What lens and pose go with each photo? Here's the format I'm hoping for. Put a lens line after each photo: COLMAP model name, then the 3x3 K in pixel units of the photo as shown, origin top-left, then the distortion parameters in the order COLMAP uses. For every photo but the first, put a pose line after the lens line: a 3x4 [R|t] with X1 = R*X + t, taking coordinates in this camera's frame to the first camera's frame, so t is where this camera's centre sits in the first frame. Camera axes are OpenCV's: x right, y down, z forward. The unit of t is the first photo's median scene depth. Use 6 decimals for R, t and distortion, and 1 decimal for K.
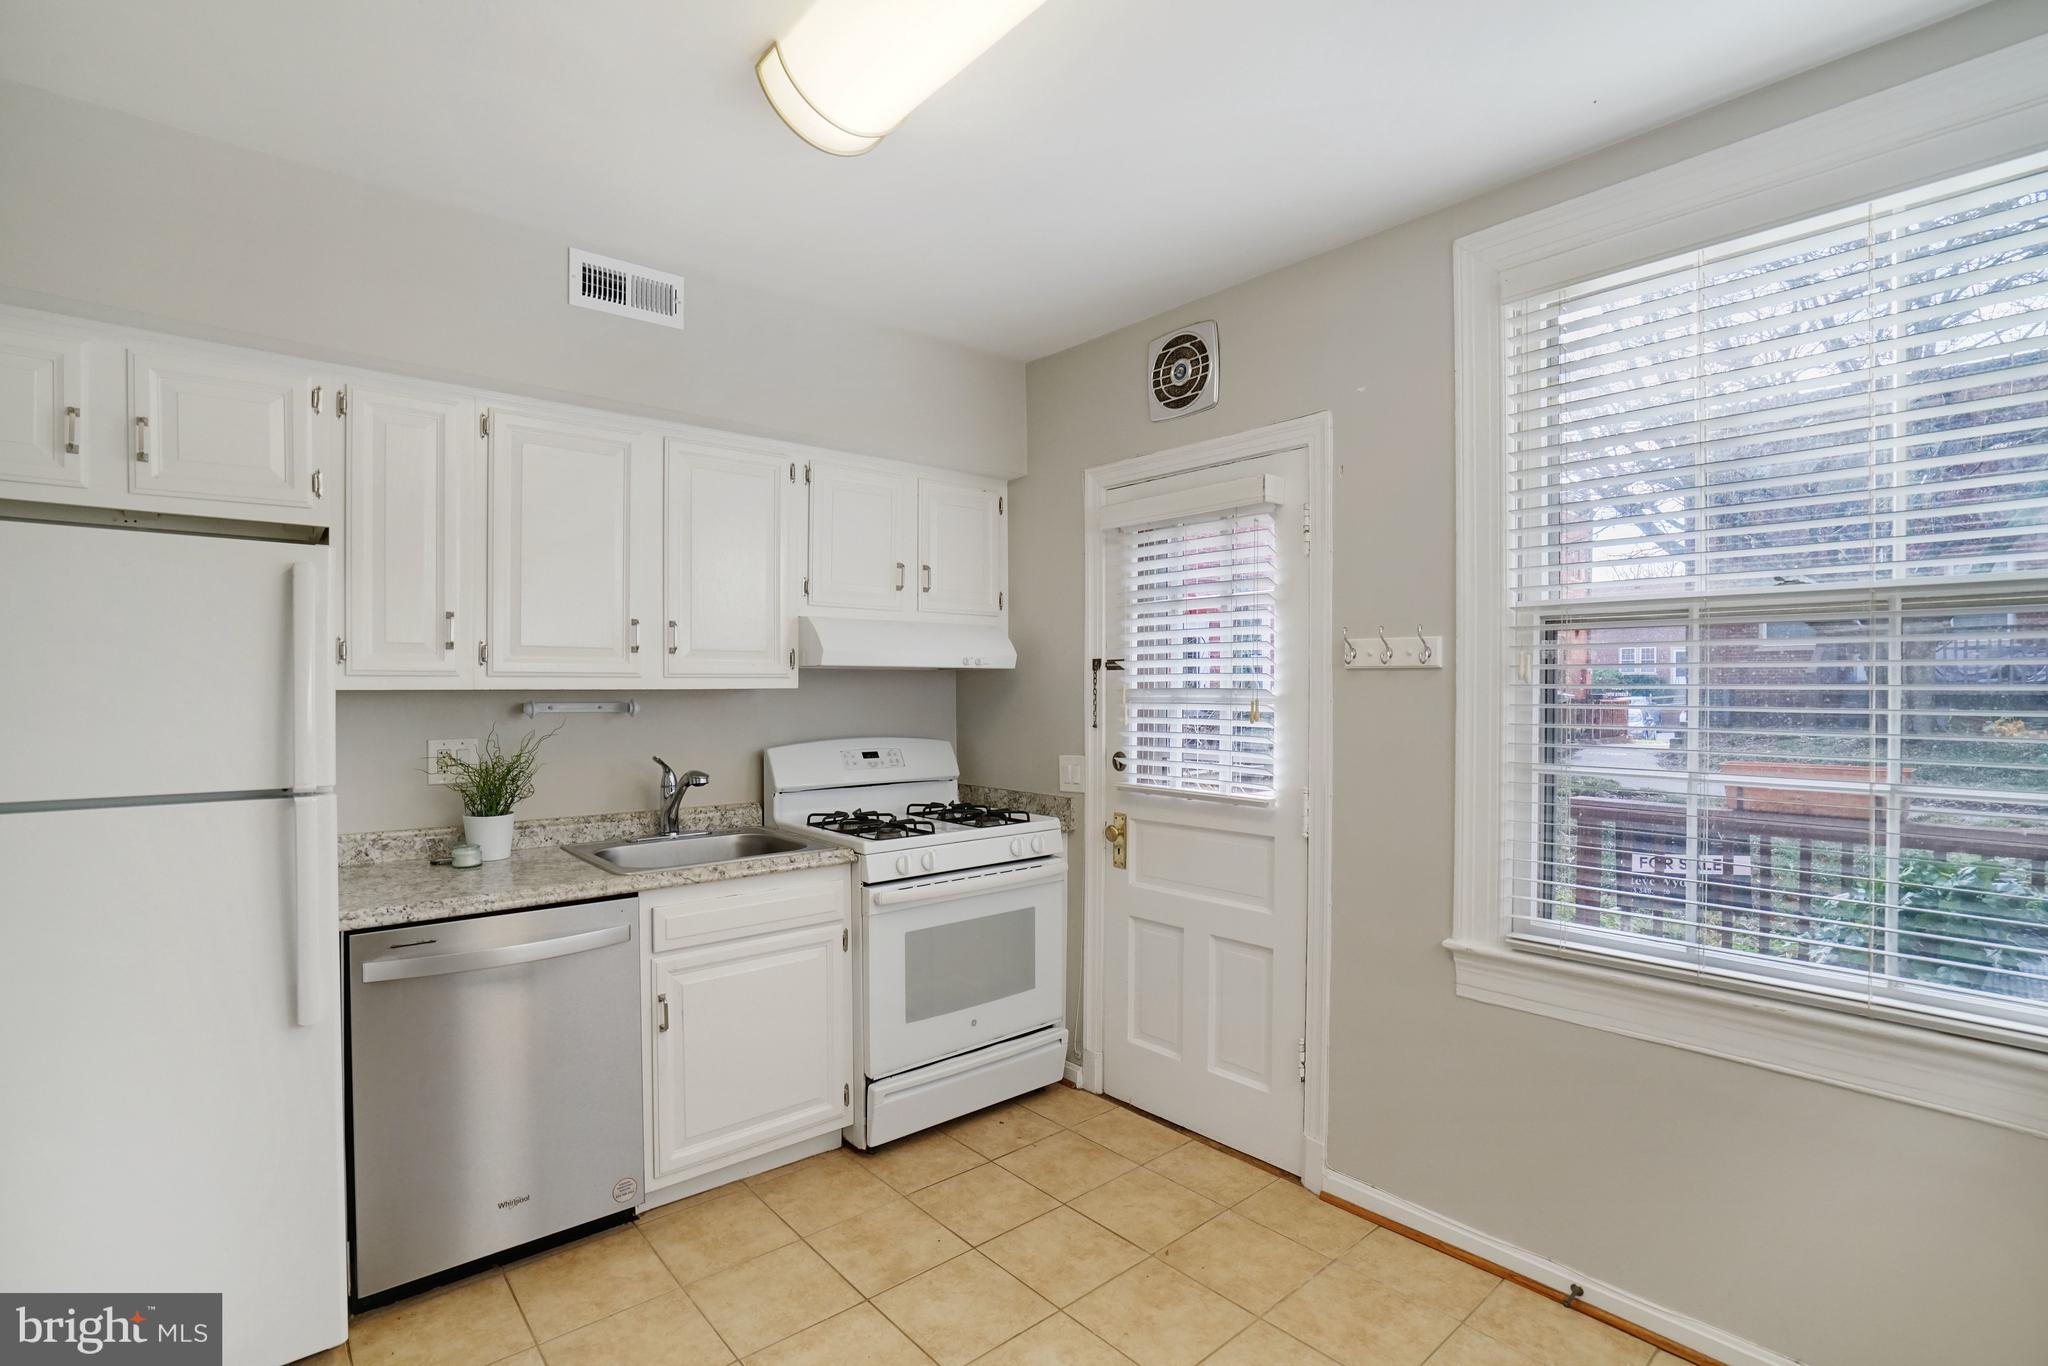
lens RADIAL K [[937.9, 0, 1010.5], [0, 937.9, 703.2], [0, 0, 1]] dist [-0.067758, 0.024431]
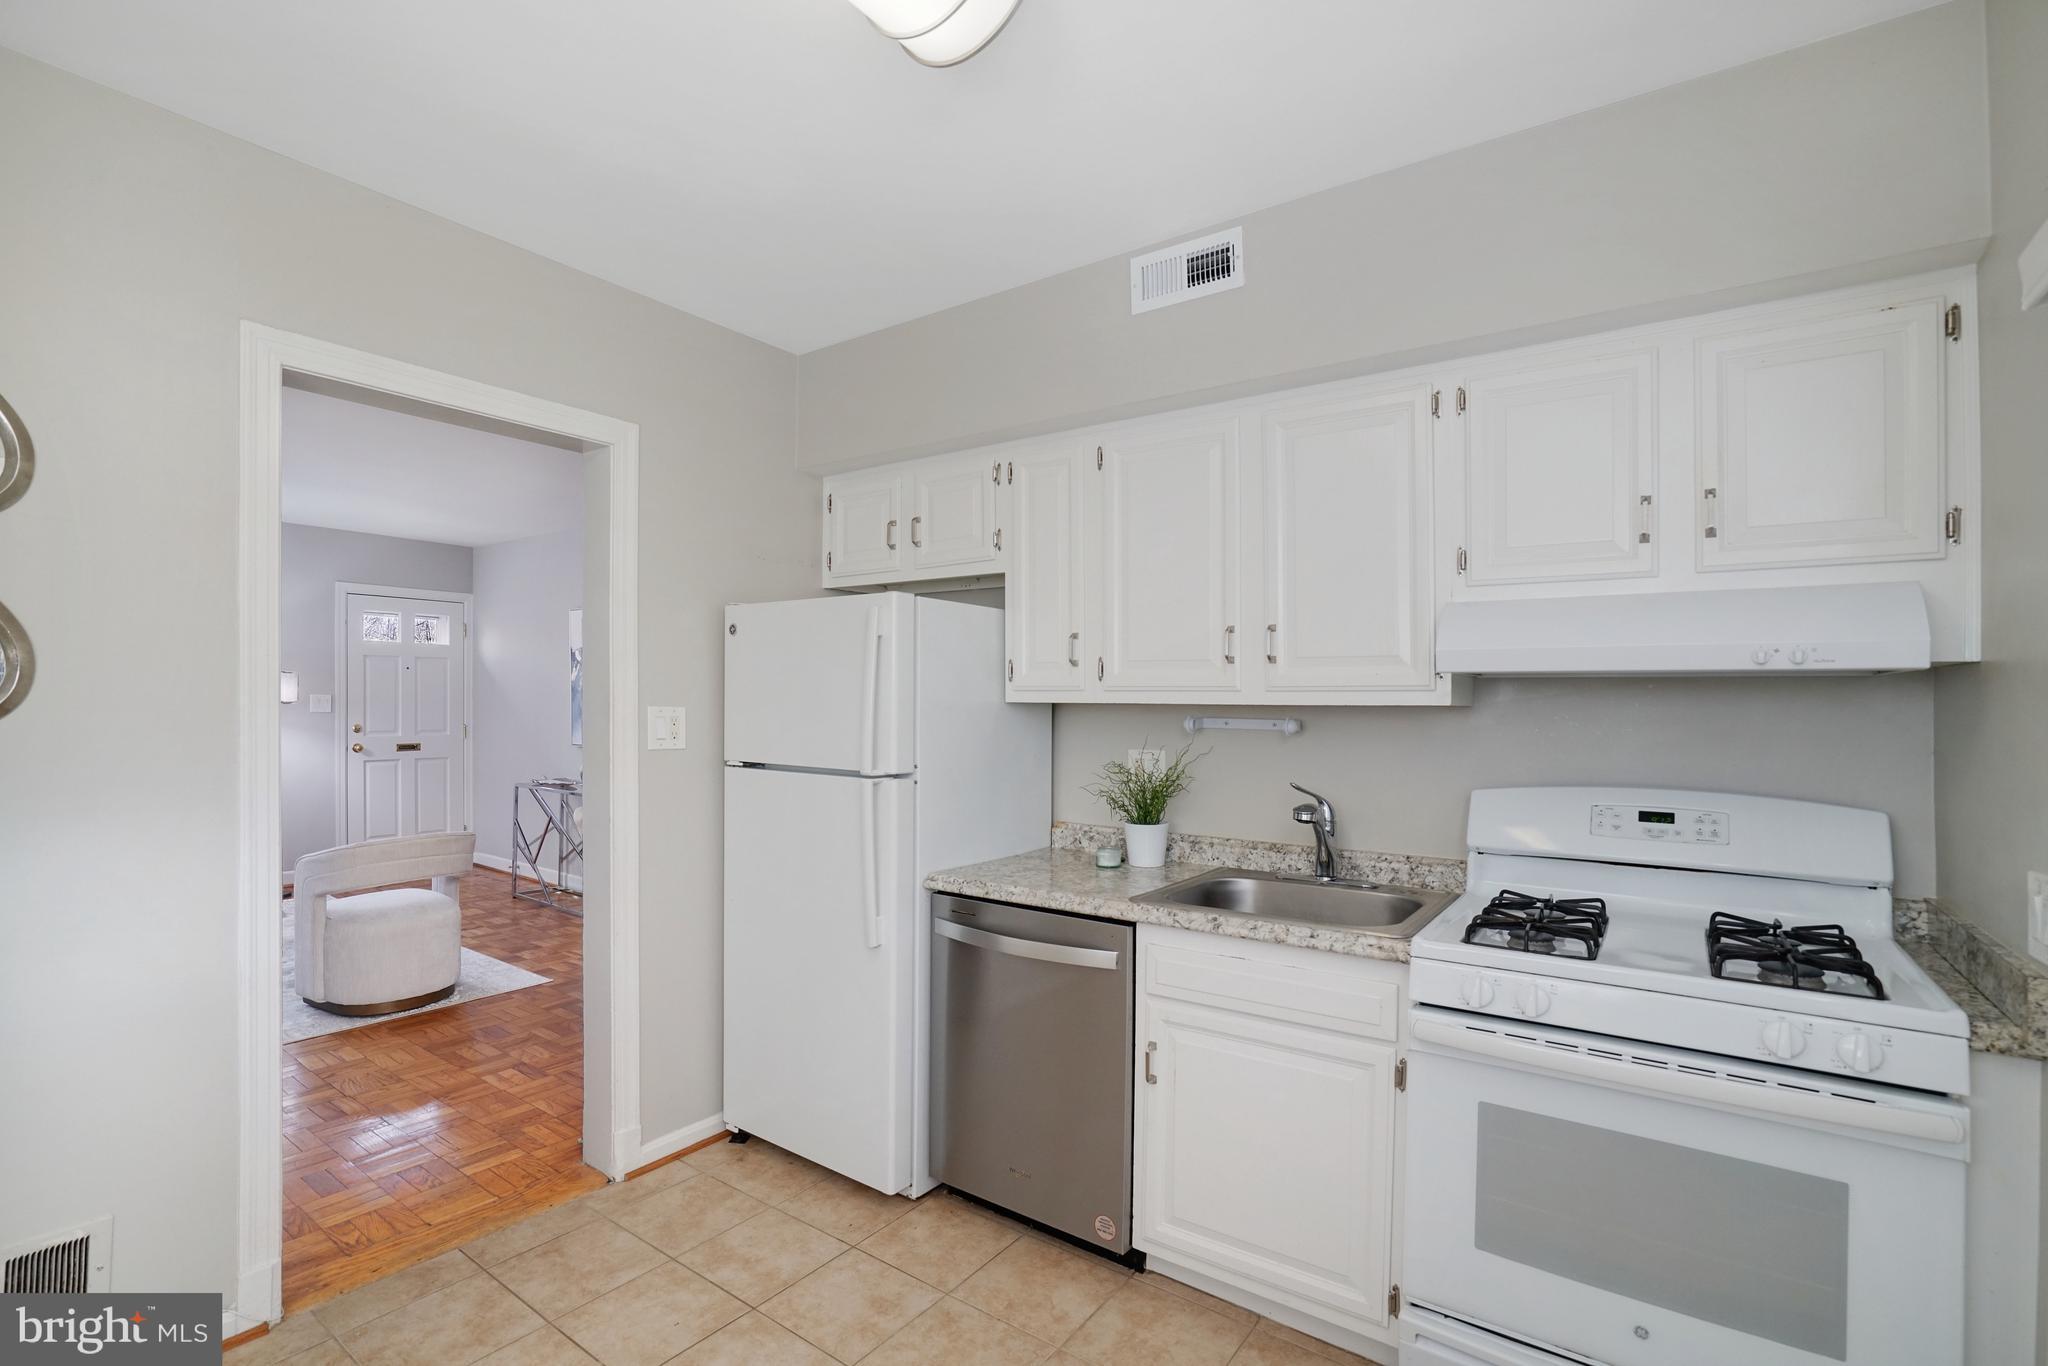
lens RADIAL K [[937.9, 0, 1010.5], [0, 937.9, 703.2], [0, 0, 1]] dist [-0.067758, 0.024431]
pose [[0.227533, 0.003218, -0.973765, 0.429654], [-0.025285, 0.999677, -0.002605, -0.008359], [0.973442, 0.025214, 0.227541, 0.591103]]
